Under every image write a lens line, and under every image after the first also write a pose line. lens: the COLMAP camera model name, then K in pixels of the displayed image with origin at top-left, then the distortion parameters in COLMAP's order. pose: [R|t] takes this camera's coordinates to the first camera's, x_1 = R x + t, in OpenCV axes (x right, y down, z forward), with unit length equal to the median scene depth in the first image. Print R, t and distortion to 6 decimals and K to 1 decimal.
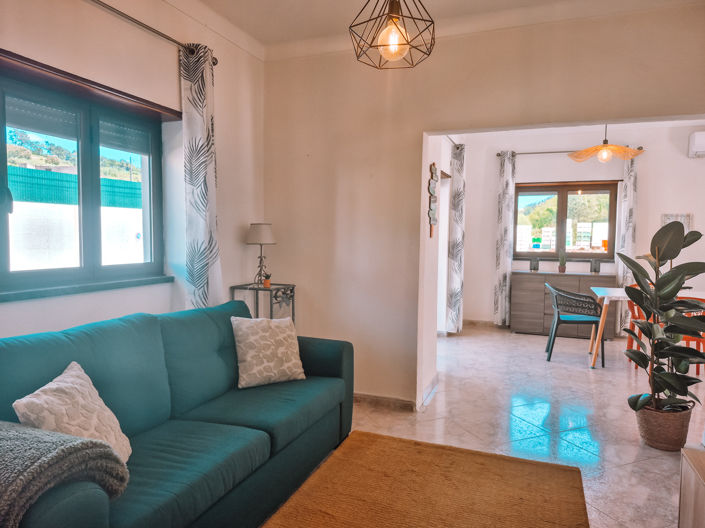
lens RADIAL K [[497.3, 0, 354.9], [0, 497.3, 272.3], [0, 0, 1]] dist [0.092496, -0.103433]
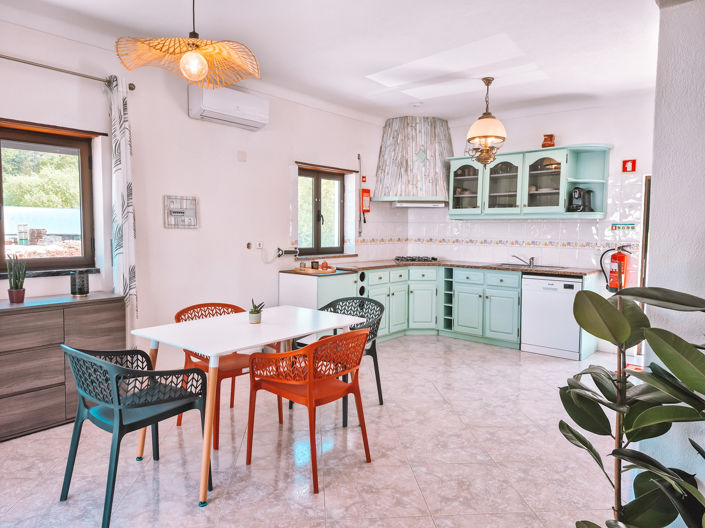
lens RADIAL K [[490.2, 0, 352.5], [0, 490.2, 264.0], [0, 0, 1]] dist [0.081785, -0.080939]
pose [[0.339441, -0.083186, 0.936942, 0.112098], [0.064914, 0.995779, 0.064892, -0.085137], [-0.938385, 0.038794, 0.343408, 0.925065]]
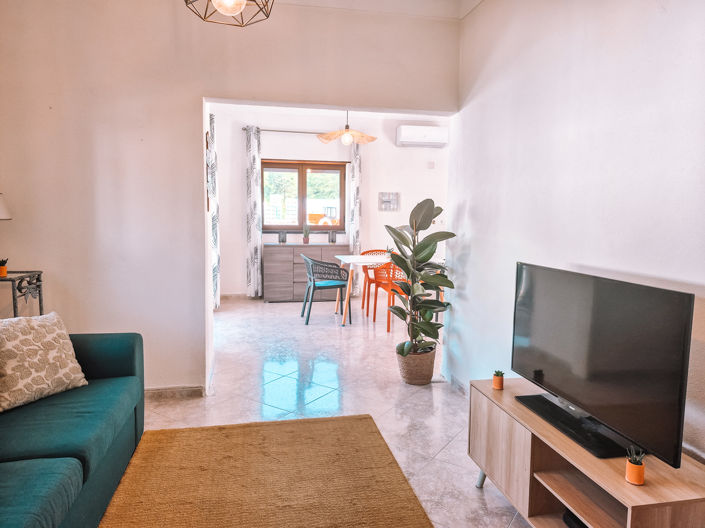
lens RADIAL K [[490.2, 0, 352.5], [0, 490.2, 264.0], [0, 0, 1]] dist [0.081785, -0.080939]
pose [[0.851839, -0.058736, 0.520500, -0.112578], [0.039127, 0.998052, 0.048591, -0.005525], [-0.522341, -0.021026, 0.852478, 0.059195]]
